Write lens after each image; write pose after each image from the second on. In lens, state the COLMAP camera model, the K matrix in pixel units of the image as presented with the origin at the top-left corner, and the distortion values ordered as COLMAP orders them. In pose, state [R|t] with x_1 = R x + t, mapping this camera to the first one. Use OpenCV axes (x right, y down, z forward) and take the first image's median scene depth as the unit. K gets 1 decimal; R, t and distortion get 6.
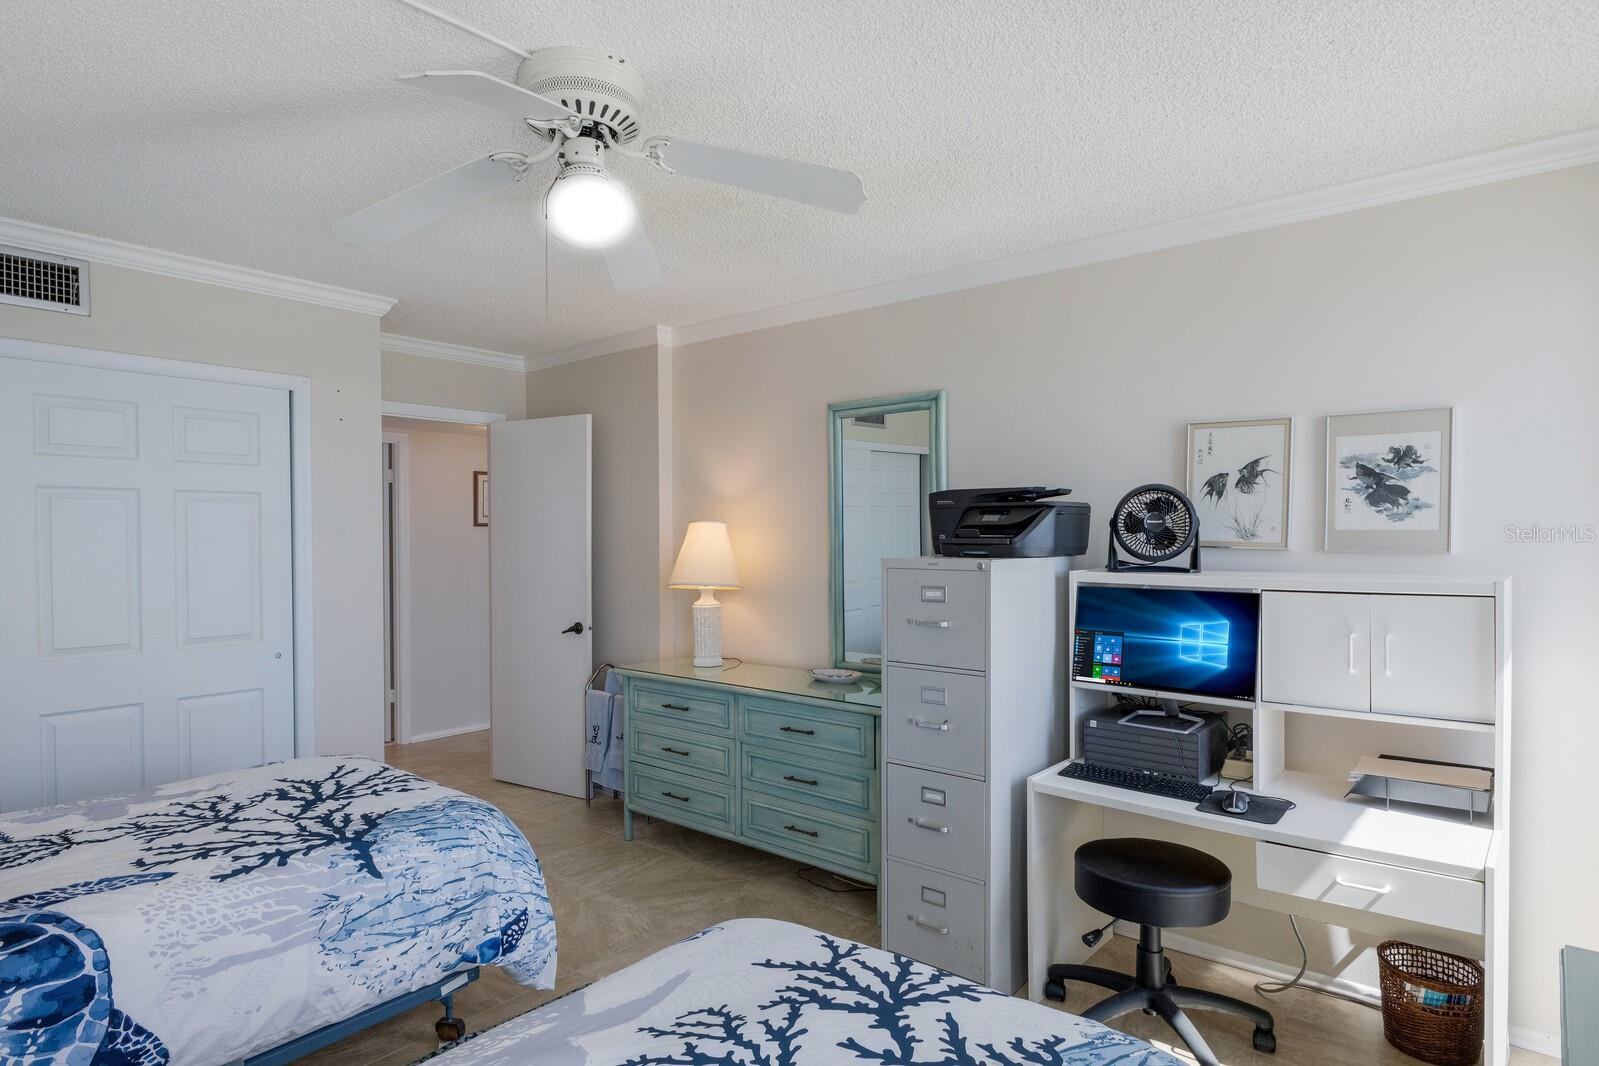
lens RADIAL K [[902.3, 0, 799.5], [0, 902.3, 533.0], [0, 0, 1]] dist [-0.000363, -0.000093]
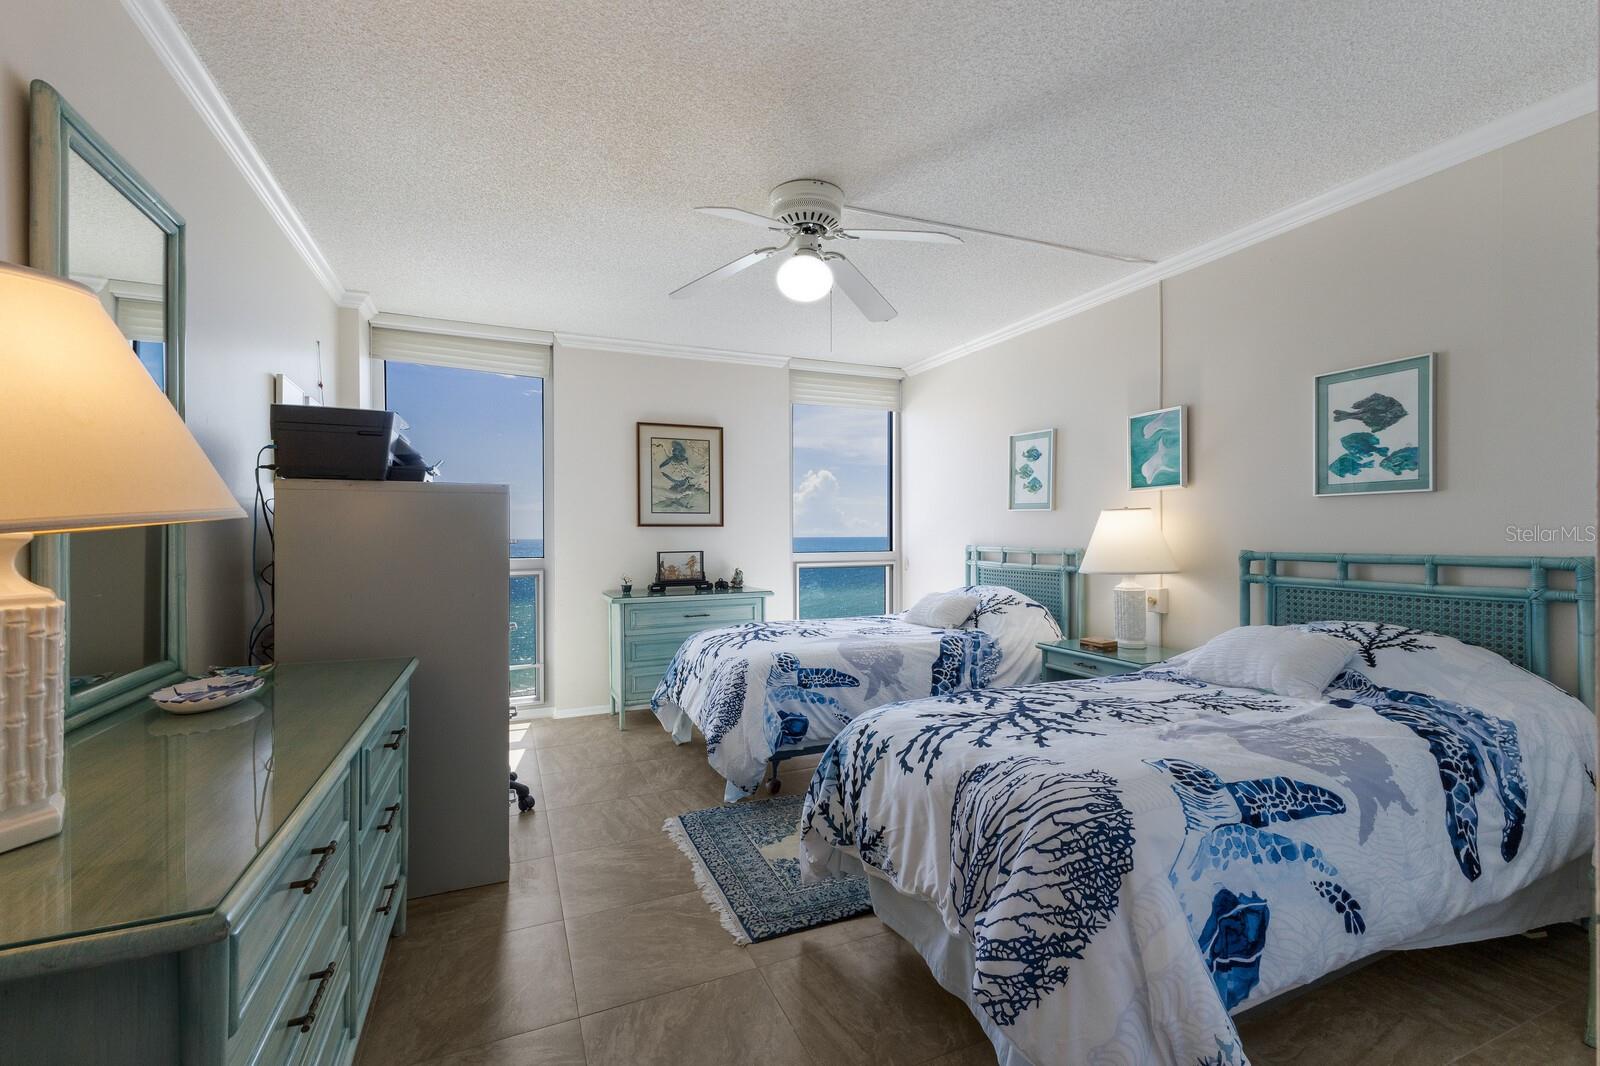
lens RADIAL K [[695.4, 0, 795.6], [0, 695.4, 534.9], [0, 0, 1]] dist [0.018272, -0.000490]
pose [[-0.892613, 0.003971, 0.450807, -0.670695], [0.006114, 0.999976, 0.003297, 0.098243], [-0.450783, 0.005699, -0.892615, 1.826336]]
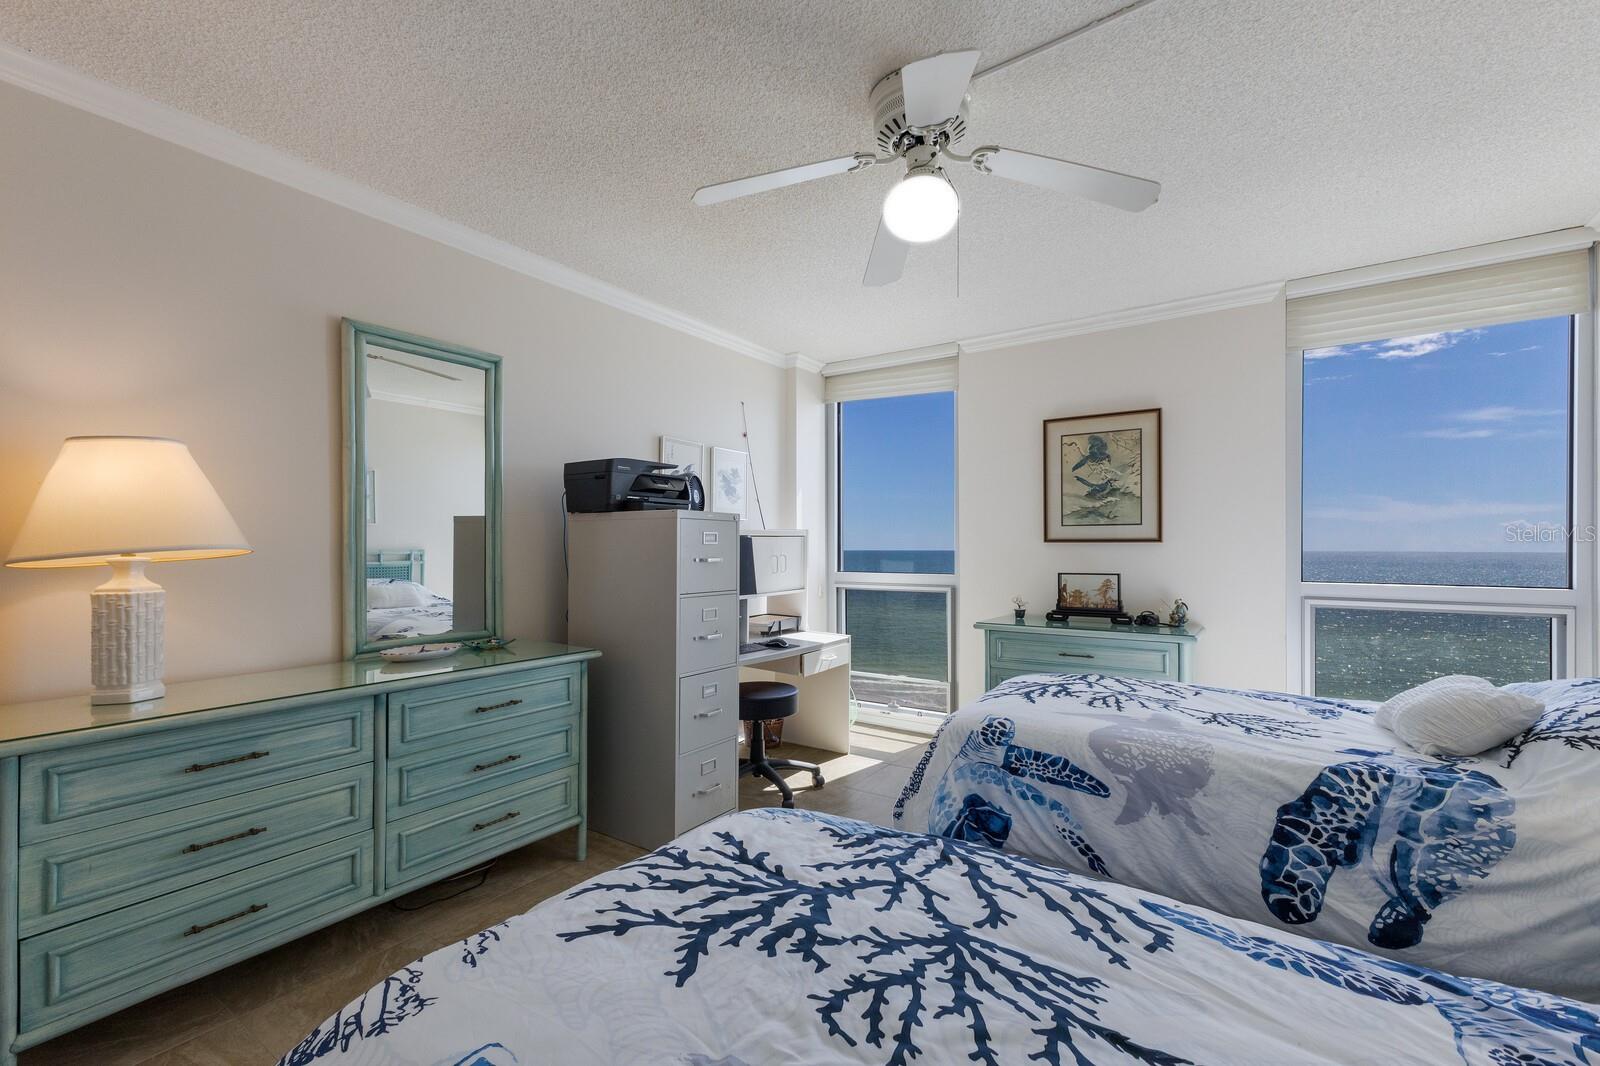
lens RADIAL K [[686.3, 0, 803.7], [0, 686.3, 543.1], [0, 0, 1]] dist [0.020096, 0.000048]
pose [[-0.091831, 0.005313, 0.995760, -0.965694], [0.002117, 0.999985, -0.005141, 0.088631], [-0.995772, 0.001636, -0.091841, 1.056786]]
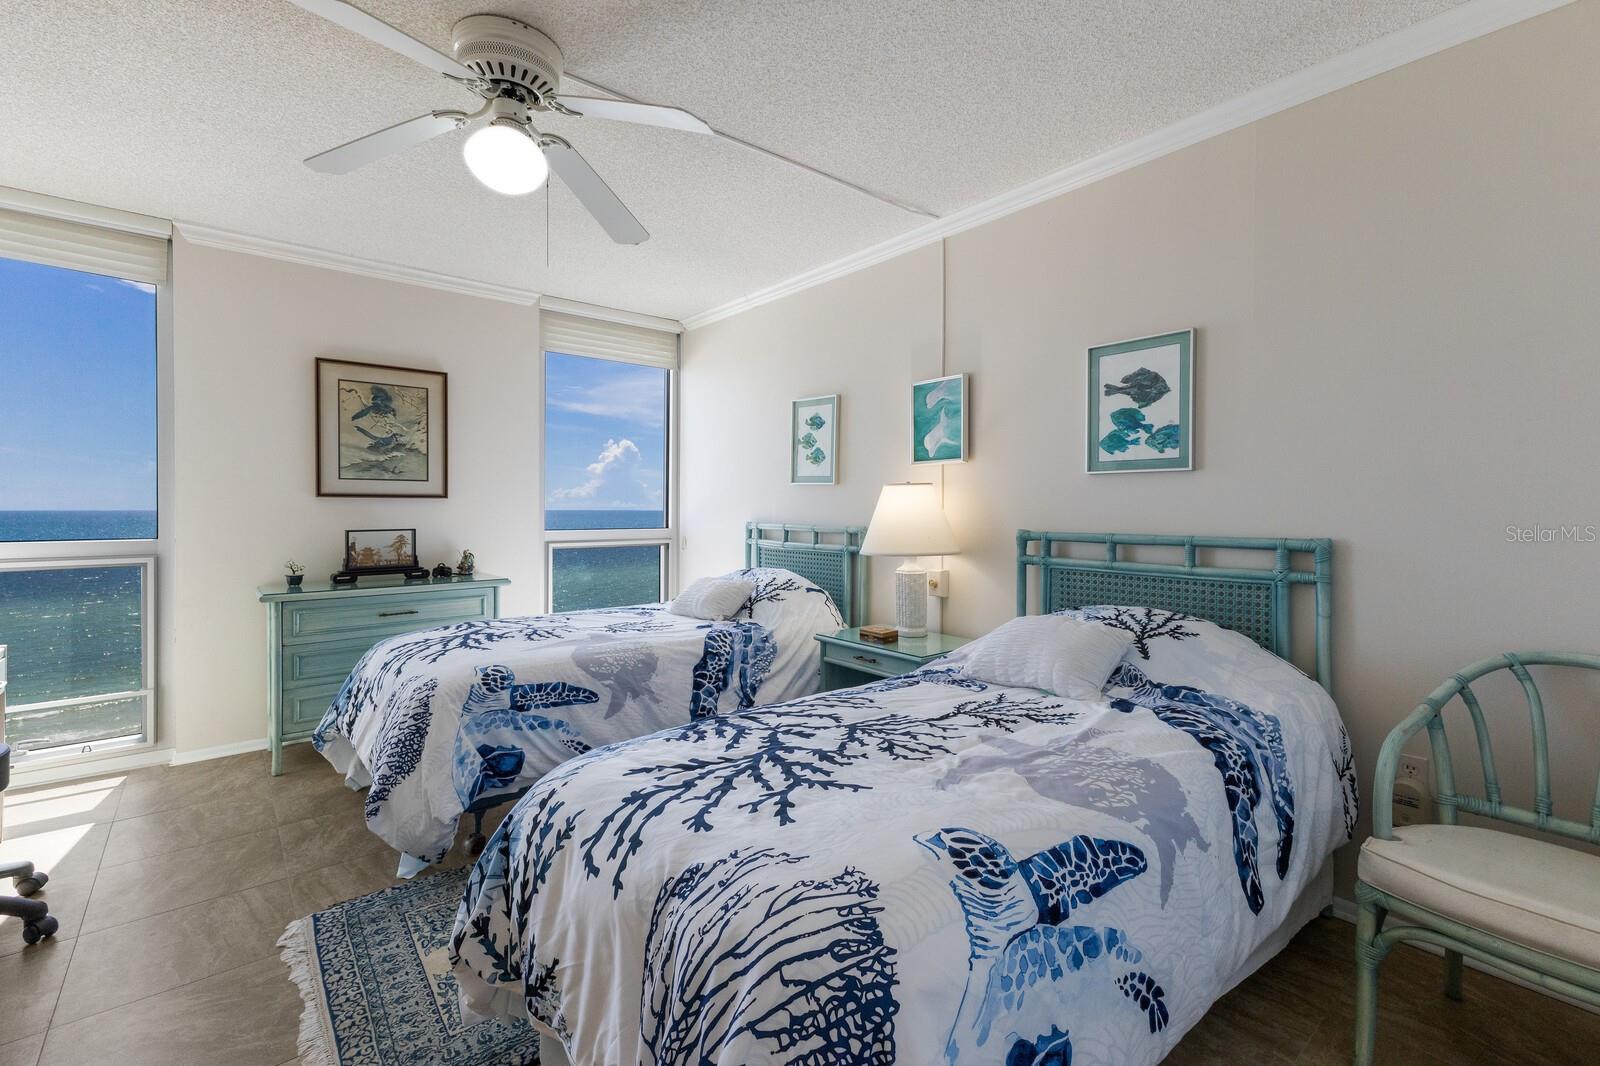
lens RADIAL K [[705.3, 0, 802.2], [0, 705.3, 510.4], [0, 0, 1]] dist [0.022216, 0.000305]
pose [[-0.983319, -0.003706, 0.181850, -0.675418], [-0.002485, 0.999973, 0.006937, 0.095054], [-0.181871, 0.006370, -0.983302, 1.589641]]
